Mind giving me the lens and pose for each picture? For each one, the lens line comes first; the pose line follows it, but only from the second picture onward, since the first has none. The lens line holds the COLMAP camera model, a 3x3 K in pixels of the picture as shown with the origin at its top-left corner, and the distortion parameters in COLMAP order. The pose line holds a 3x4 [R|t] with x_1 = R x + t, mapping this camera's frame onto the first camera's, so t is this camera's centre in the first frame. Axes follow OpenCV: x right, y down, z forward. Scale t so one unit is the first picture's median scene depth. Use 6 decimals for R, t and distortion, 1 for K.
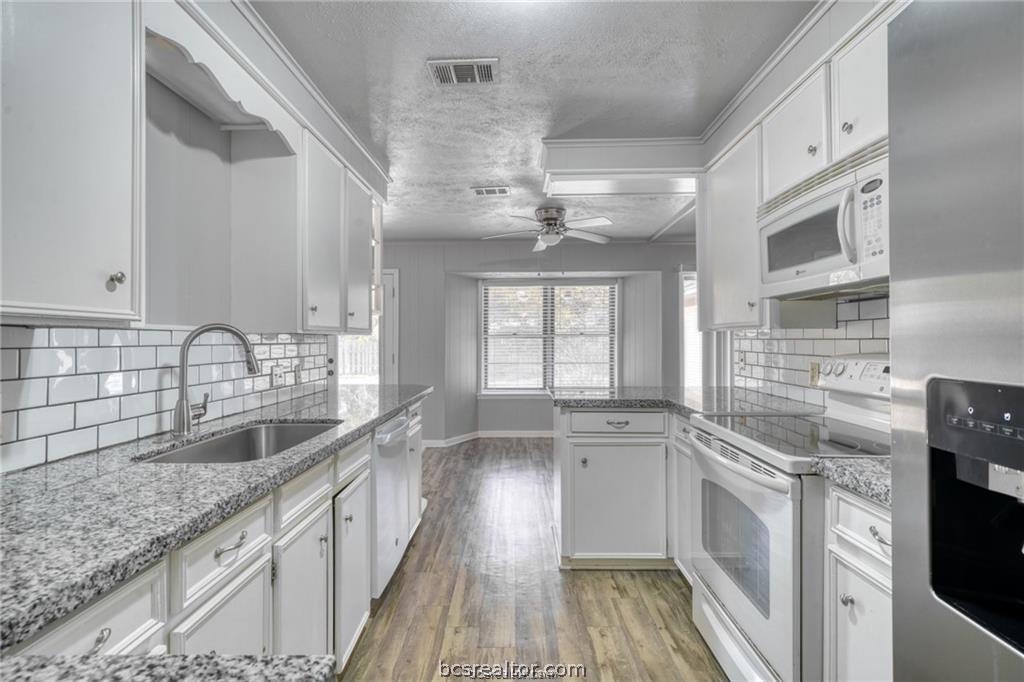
lens RADIAL K [[461.3, 0, 512.0], [0, 461.3, 341.0], [0, 0, 1]] dist [0.003096, 0.000313]
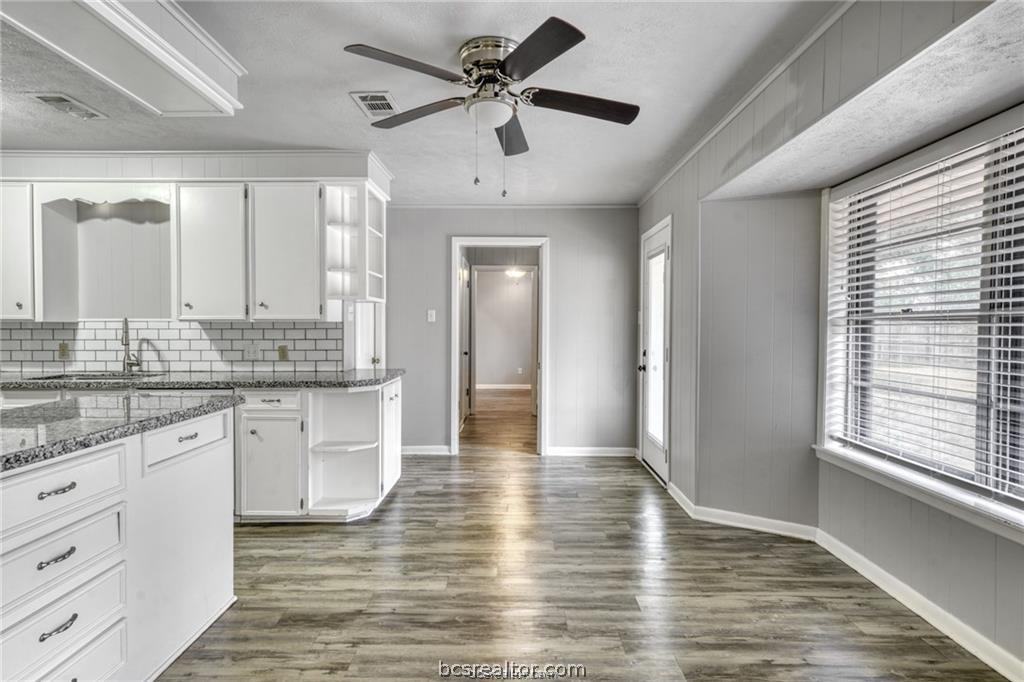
lens RADIAL K [[528.0, 0, 512.0], [0, 528.0, 341.0], [0, 0, 1]] dist [0.000252, 0.000057]
pose [[0.017089, 0.034160, -0.999270, 0.469628], [-0.002705, 0.999414, 0.034119, -0.006127], [0.999850, 0.002120, 0.017171, 0.756402]]
